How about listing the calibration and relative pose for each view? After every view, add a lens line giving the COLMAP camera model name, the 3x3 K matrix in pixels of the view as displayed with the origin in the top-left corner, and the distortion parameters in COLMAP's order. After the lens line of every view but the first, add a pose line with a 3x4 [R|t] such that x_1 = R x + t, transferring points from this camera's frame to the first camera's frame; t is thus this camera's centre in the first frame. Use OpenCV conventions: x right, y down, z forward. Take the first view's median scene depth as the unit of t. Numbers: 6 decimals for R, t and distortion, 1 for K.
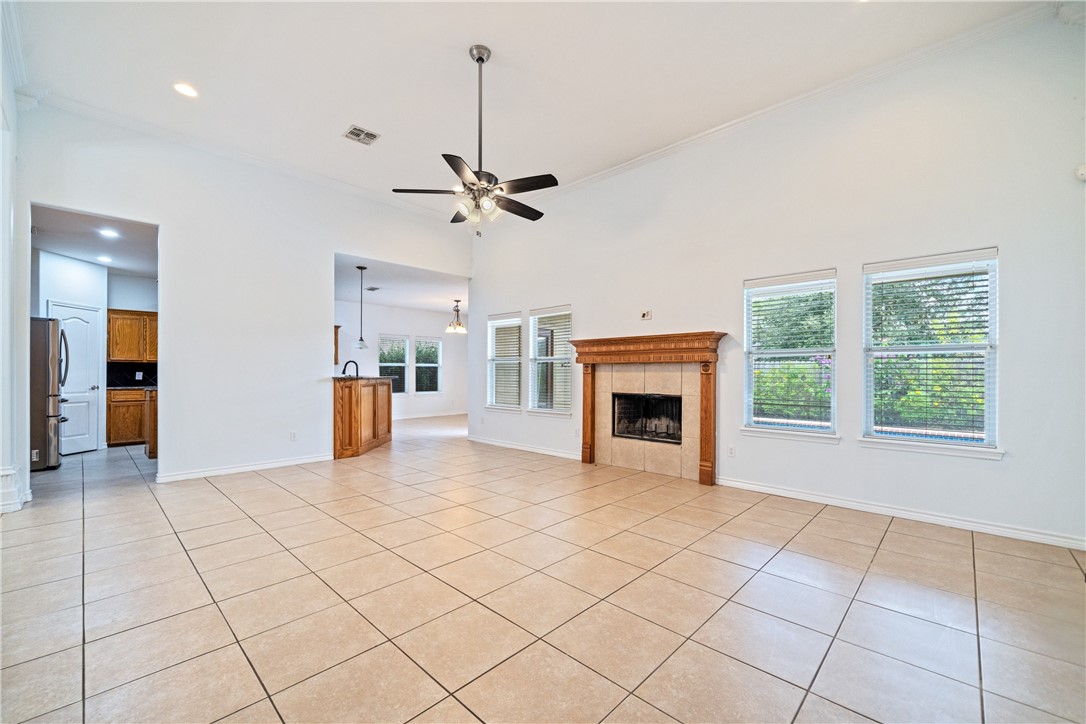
lens RADIAL K [[439.4, 0, 541.3], [0, 439.4, 368.7], [0, 0, 1]] dist [-0.000511, 0.000097]
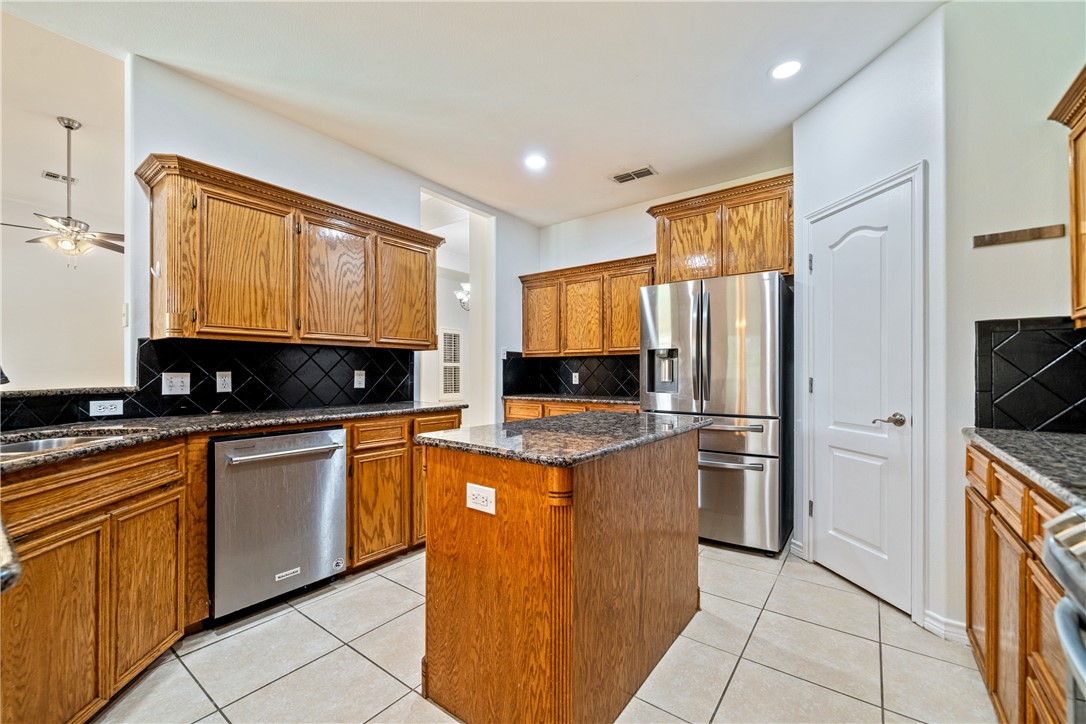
lens RADIAL K [[439.4, 0, 548.5], [0, 439.4, 370.2], [0, 0, 1]] dist [-0.000511, 0.000097]
pose [[-0.991270, 0.002420, -0.131825, -0.820092], [0.004234, 0.999900, -0.013482, 0.010979], [0.131779, -0.013922, -0.991181, 1.473908]]
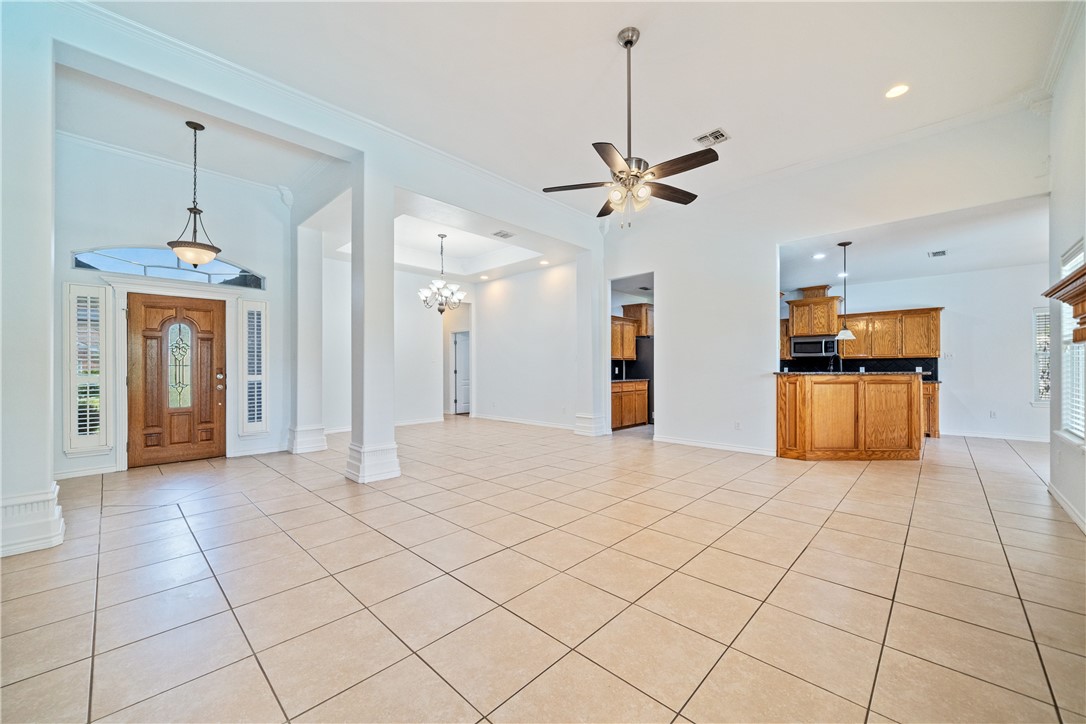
lens RADIAL K [[413.6, 0, 534.3], [0, 413.6, 368.9], [0, 0, 1]] dist [-0.003241, 0.000845]
pose [[-0.007834, -0.000792, -0.999969, 0.458416], [0.012240, 0.999925, -0.000888, 0.005482], [0.999894, -0.012246, -0.007824, 0.480095]]
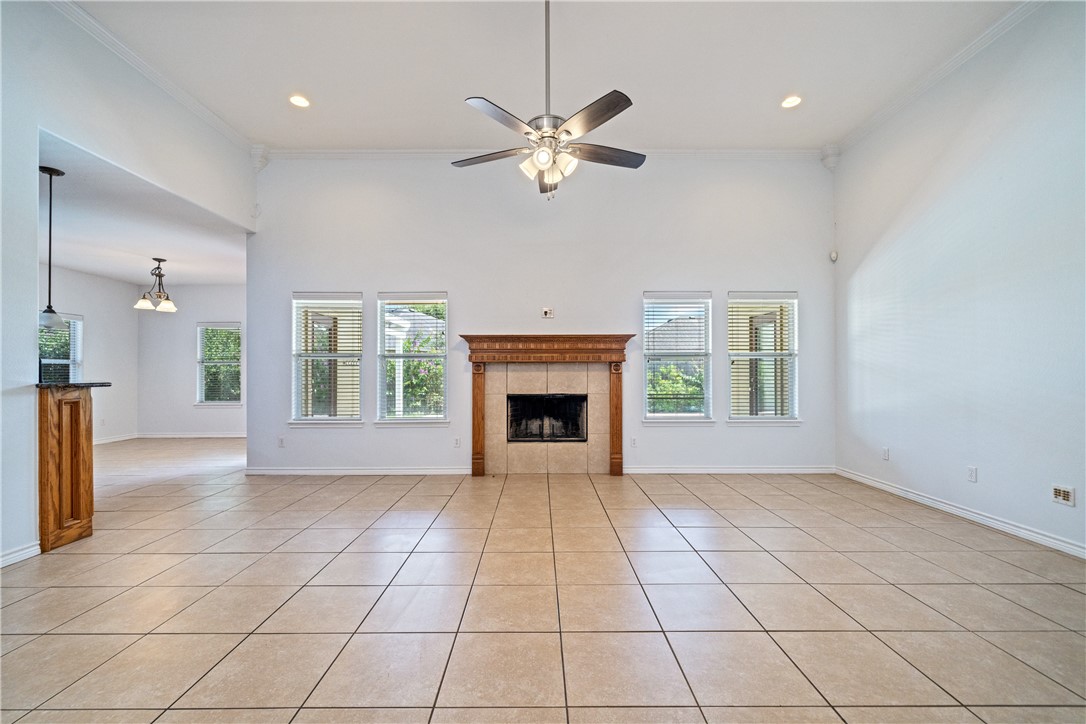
lens RADIAL K [[457.1, 0, 542.2], [0, 457.1, 366.9], [0, 0, 1]] dist [0.000388, 0.000052]
pose [[0.719338, 0.004398, 0.694647, -0.433107], [-0.001769, 0.999988, -0.004499, 0.001377], [-0.694658, 0.002007, 0.719337, 0.254362]]
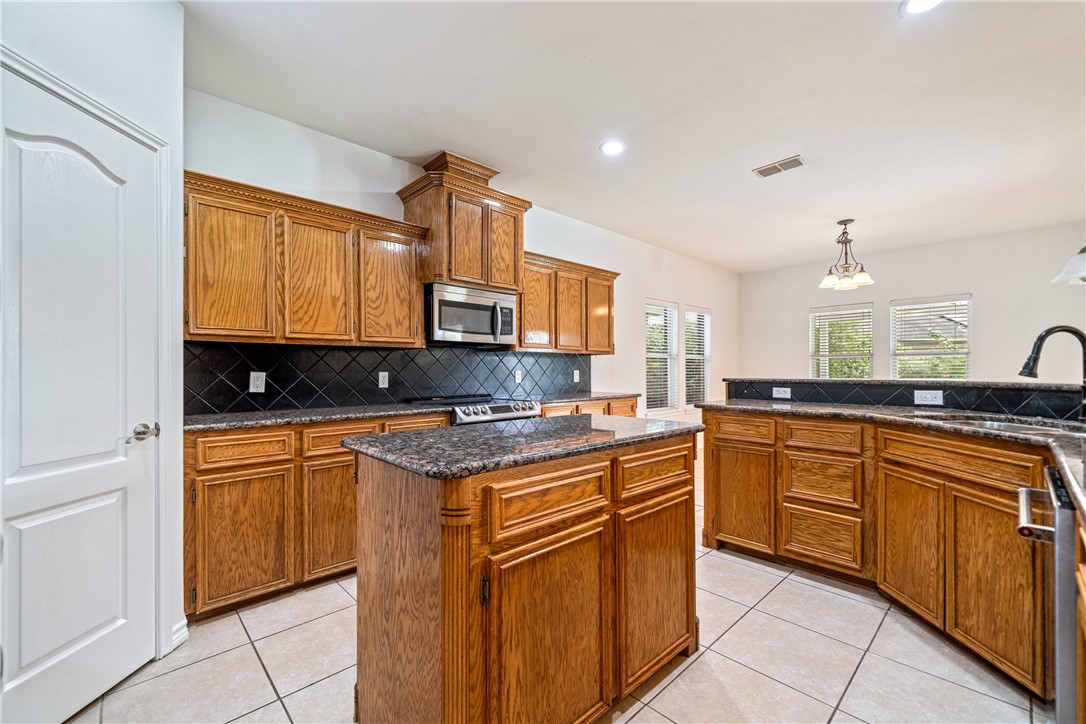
lens RADIAL K [[439.4, 0, 536.3], [0, 439.4, 366.6], [0, 0, 1]] dist [-0.000511, 0.000097]
pose [[0.998597, -0.004199, -0.052778, -0.877381], [0.004341, 0.999987, 0.002580, 0.004494], [0.052767, -0.002806, 0.998603, 0.854512]]
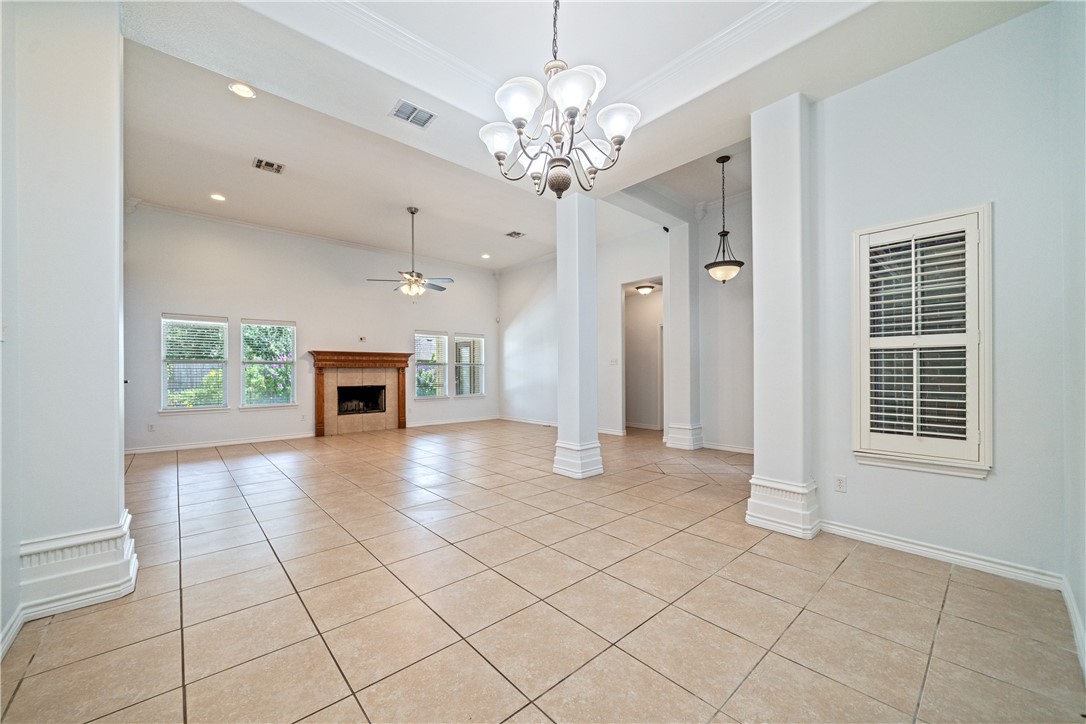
lens RADIAL K [[413.6, 0, 547.0], [0, 413.6, 370.1], [0, 0, 1]] dist [-0.003241, 0.000845]
pose [[0.069185, 0.004219, 0.997595, -1.182604], [-0.002029, 0.999990, -0.004088, 0.001724], [-0.997602, -0.001741, 0.069193, 0.165863]]
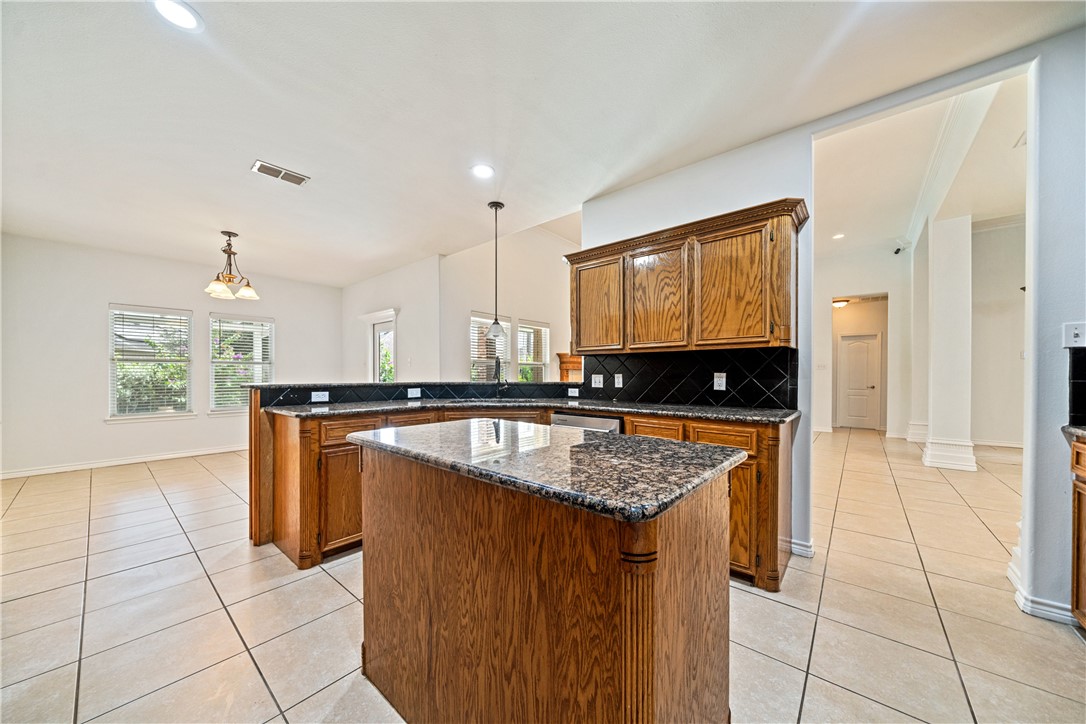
lens RADIAL K [[379.4, 0, 540.7], [0, 379.4, 375.8], [0, 0, 1]] dist [-0.000312, -0.000063]
pose [[-0.064951, -0.002272, 0.997886, -1.125822], [-0.009626, 0.999952, 0.001650, 0.008180], [-0.997842, -0.009498, -0.064970, 1.153199]]
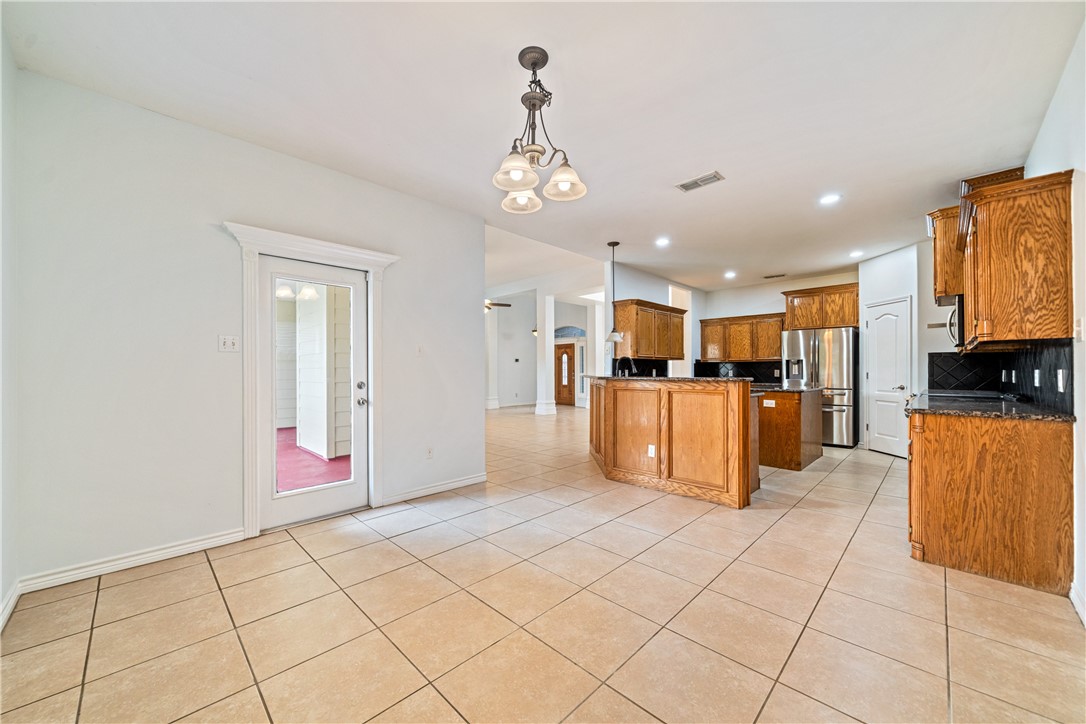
lens RADIAL K [[413.6, 0, 539.0], [0, 413.6, 366.1], [0, 0, 1]] dist [-0.003241, 0.000845]
pose [[-0.999925, 0.001655, 0.012107, -0.337963], [0.001411, 0.999797, -0.020123, 0.017190], [-0.012138, -0.020104, -0.999724, 2.105472]]
